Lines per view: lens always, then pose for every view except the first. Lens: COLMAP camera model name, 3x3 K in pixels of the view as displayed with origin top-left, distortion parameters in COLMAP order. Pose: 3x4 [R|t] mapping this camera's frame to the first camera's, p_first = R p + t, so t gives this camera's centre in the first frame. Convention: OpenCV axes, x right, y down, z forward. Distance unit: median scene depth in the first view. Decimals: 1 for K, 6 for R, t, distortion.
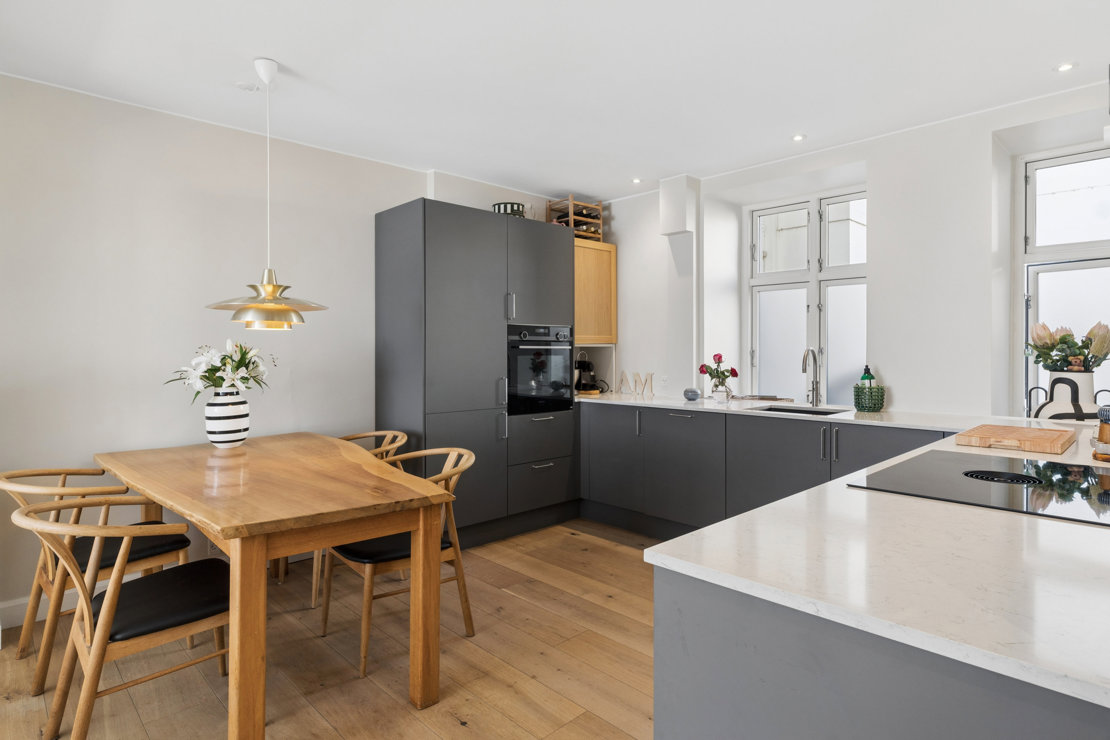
lens RADIAL K [[594.9, 0, 583.7], [0, 594.9, 355.6], [0, 0, 1]] dist [-0.004346, 0.001092]
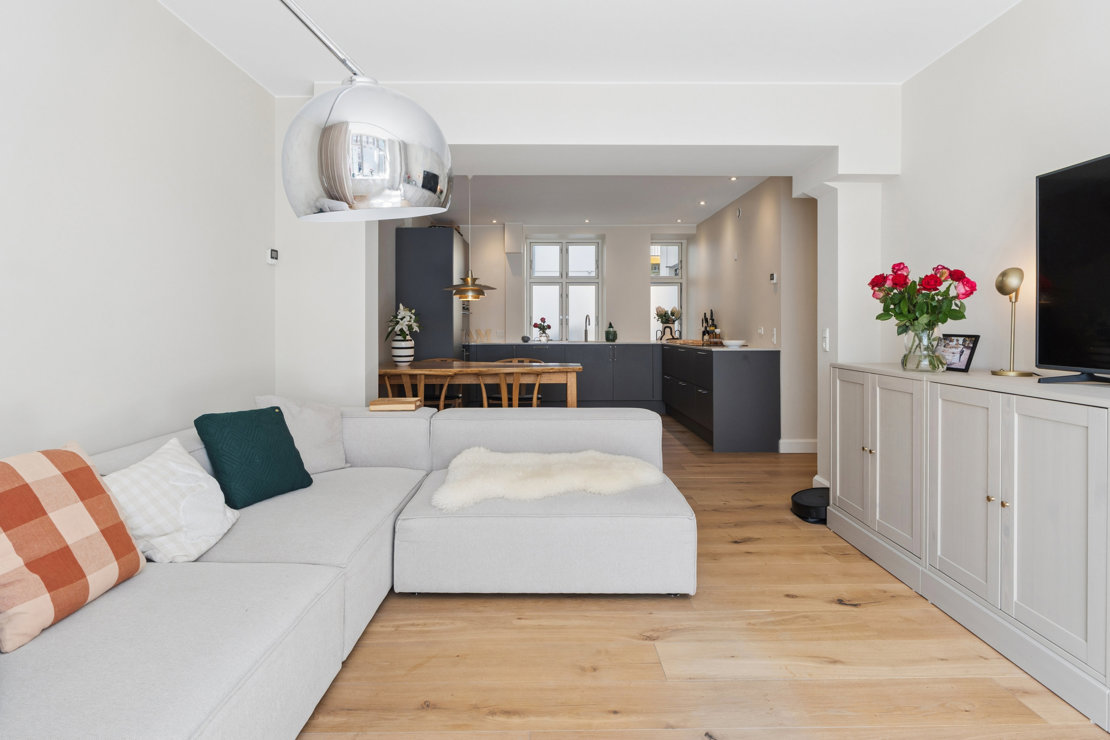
lens RADIAL K [[584.0, 0, 556.6], [0, 584.0, 343.1], [0, 0, 1]] dist [-0.000619, -0.000026]
pose [[0.704406, -0.019515, 0.709529, -1.175274], [0.008007, 0.999777, 0.019549, 0.047009], [-0.709752, -0.008089, 0.704405, -0.434964]]
